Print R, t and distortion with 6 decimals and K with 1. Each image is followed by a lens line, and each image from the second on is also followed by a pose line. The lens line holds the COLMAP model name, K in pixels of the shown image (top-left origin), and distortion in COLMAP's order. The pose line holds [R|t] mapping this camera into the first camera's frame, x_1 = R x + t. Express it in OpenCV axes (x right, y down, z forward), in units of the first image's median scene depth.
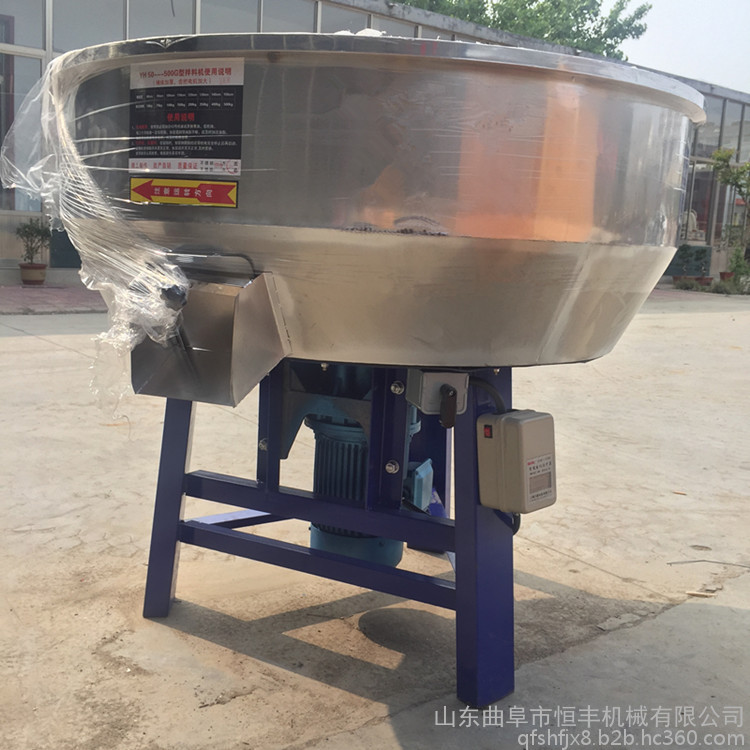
lens RADIAL K [[902.5, 0, 374.6], [0, 902.5, 375.2], [0, 0, 1]] dist [0.041656, 0.000000]
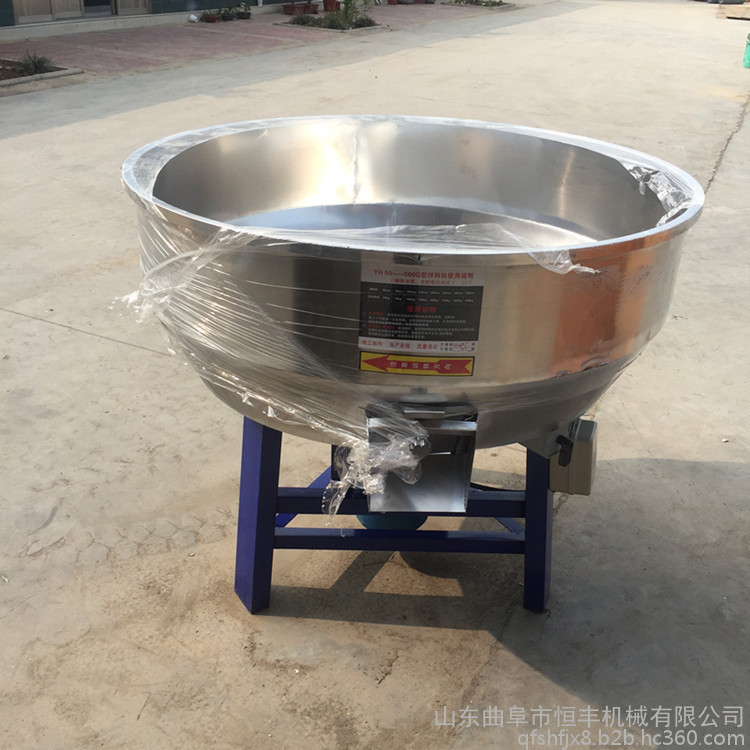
lens RADIAL K [[902.5, 0, 374.9], [0, 902.5, 375.0], [0, 0, 1]] dist [0.041656, 0.000000]
pose [[0.876213, -0.225781, 0.425762, -0.683360], [0.066937, 0.931917, 0.356440, -0.546192], [-0.477253, -0.283818, 0.831671, 0.030743]]
